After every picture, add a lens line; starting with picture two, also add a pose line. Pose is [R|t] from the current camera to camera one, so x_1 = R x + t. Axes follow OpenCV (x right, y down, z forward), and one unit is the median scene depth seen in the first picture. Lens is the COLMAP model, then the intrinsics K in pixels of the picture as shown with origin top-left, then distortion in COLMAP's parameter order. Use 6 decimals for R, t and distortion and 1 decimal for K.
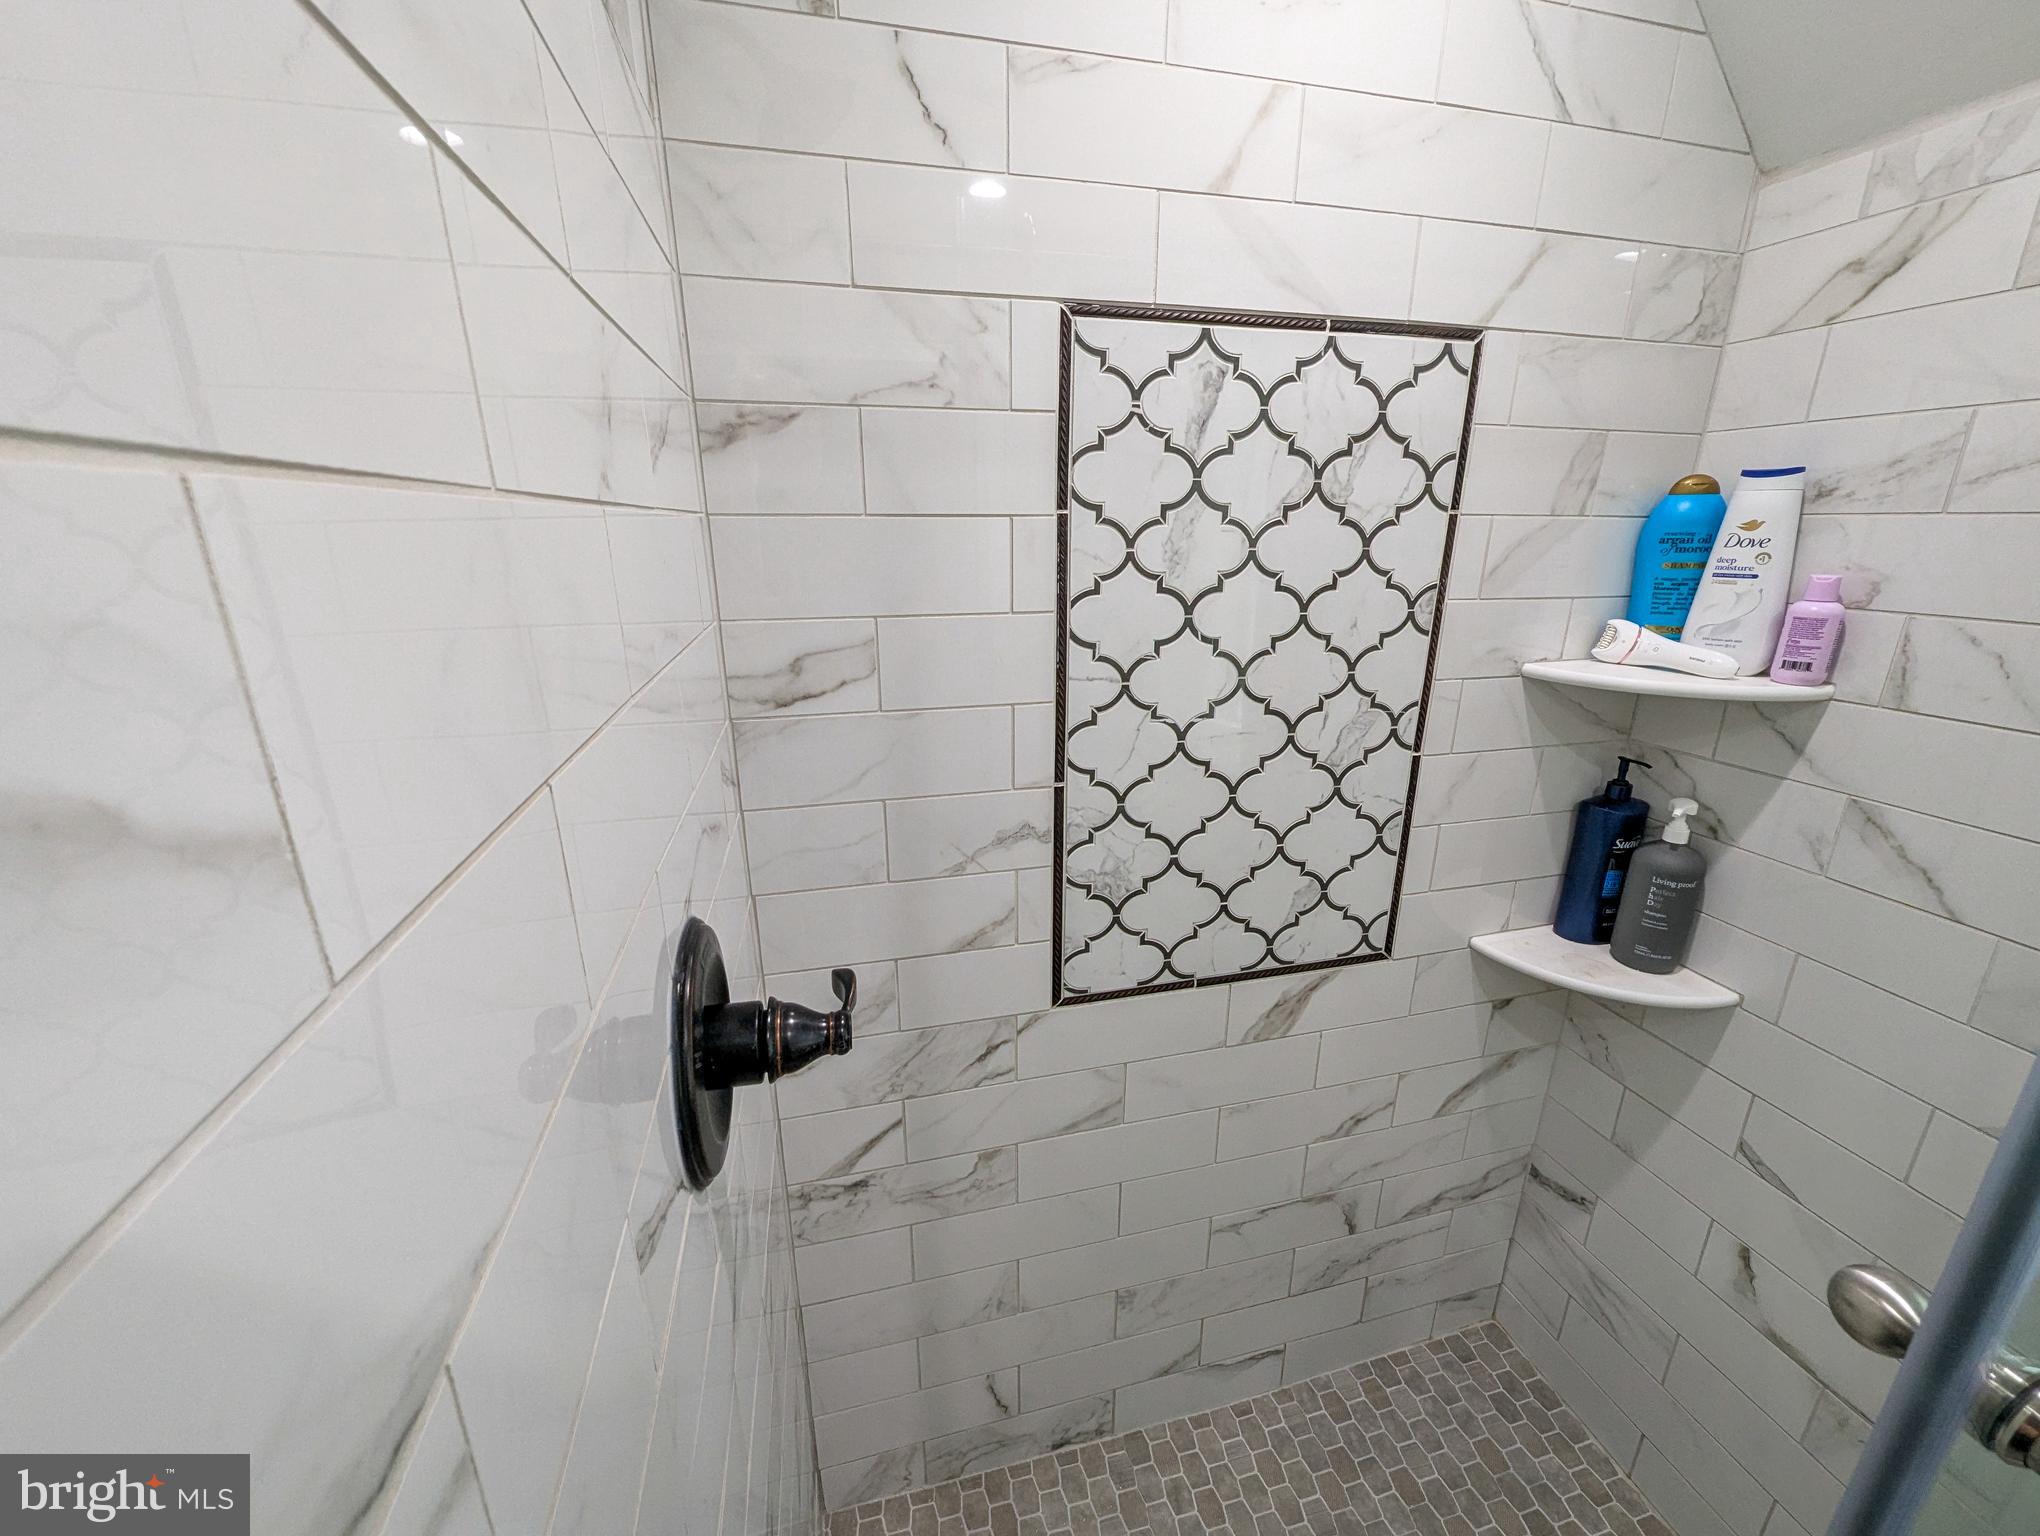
lens RADIAL K [[829.1, 0, 1031.5], [0, 829.1, 774.3], [0, 0, 1]] dist [-0.003076, 0.000269]
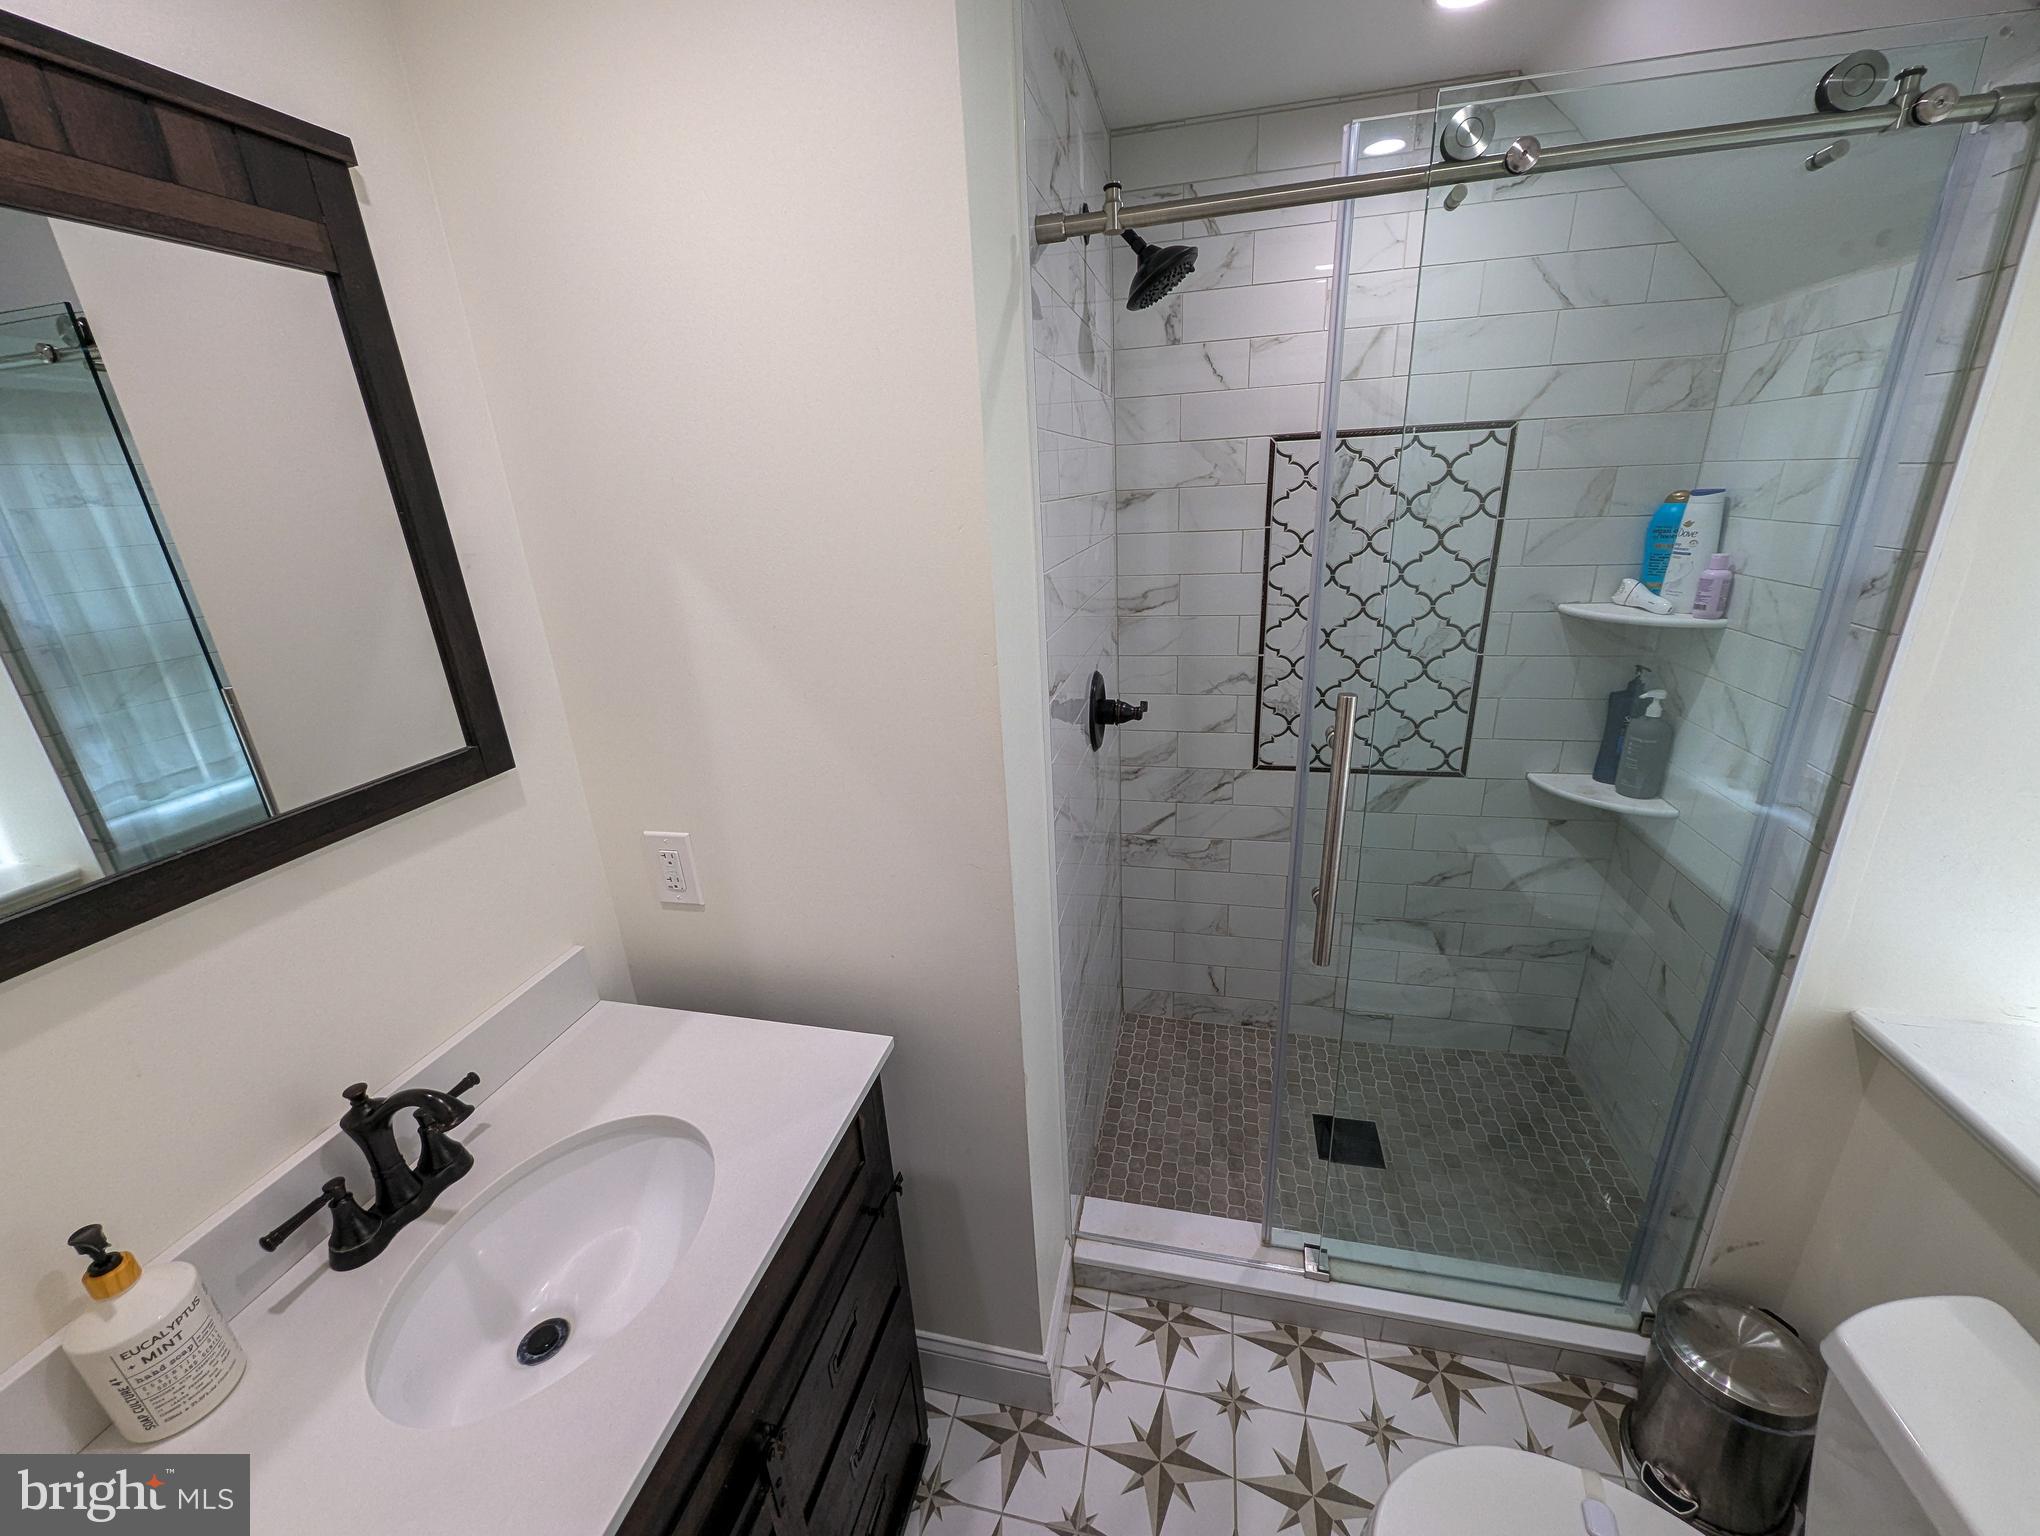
lens RADIAL K [[829.1, 0, 1015.9], [0, 829.1, 780.1], [0, 0, 1]] dist [-0.003076, 0.000269]
pose [[0.882892, 0.119076, -0.454227, 0.466196], [-0.091099, 0.992370, 0.083078, 0.203774], [0.460654, -0.031969, 0.887004, -1.141113]]
